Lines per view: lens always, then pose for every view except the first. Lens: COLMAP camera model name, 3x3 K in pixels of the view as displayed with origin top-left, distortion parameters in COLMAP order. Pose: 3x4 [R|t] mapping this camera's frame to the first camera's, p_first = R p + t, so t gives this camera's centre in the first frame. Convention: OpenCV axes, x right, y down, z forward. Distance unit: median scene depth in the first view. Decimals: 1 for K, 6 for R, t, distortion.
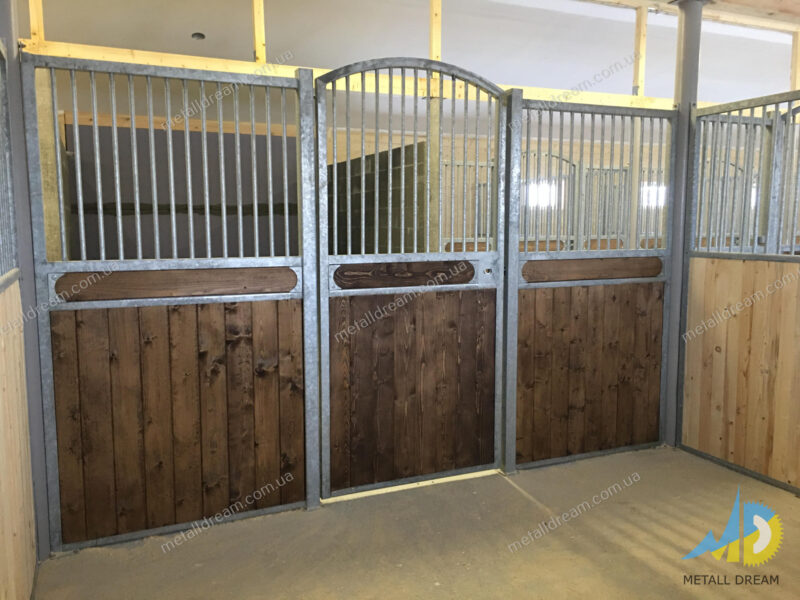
lens RADIAL K [[661.4, 0, 398.1], [0, 661.4, 295.1], [0, 0, 1]] dist [0.043301, -0.009110]
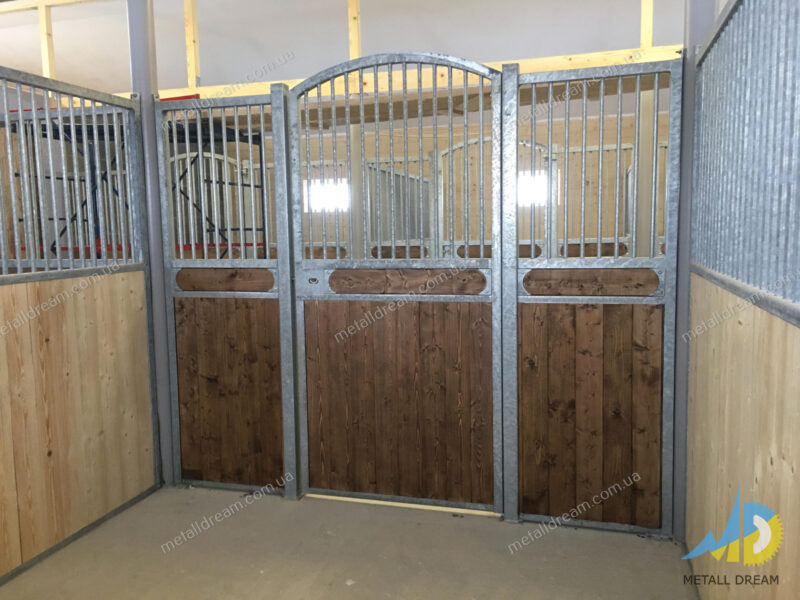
lens RADIAL K [[683.6, 0, 399.1], [0, 683.6, 295.3], [0, 0, 1]] dist [0.055837, -0.002406]
pose [[0.763952, 0.051856, -0.643186, 0.678762], [-0.050086, 0.998524, 0.021014, -0.032414], [0.643326, 0.016160, 0.765422, 0.262233]]
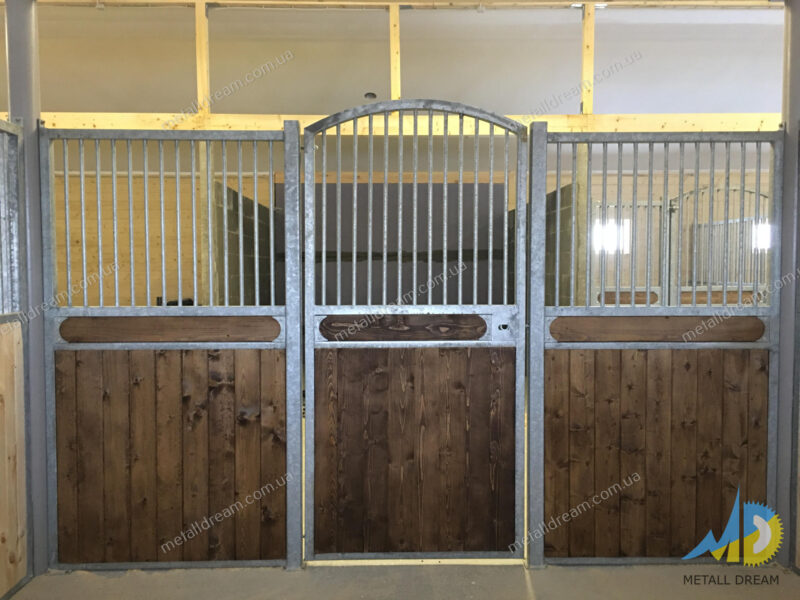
lens RADIAL K [[678.5, 0, 400.0], [0, 678.5, 300.0], [0, 0, 1]] dist [0.071336, -0.075224]
pose [[0.925198, 0.017701, -0.379071, 0.375530], [-0.042247, 0.997507, -0.056531, -0.016297], [0.377126, 0.068317, 0.923639, 0.116225]]
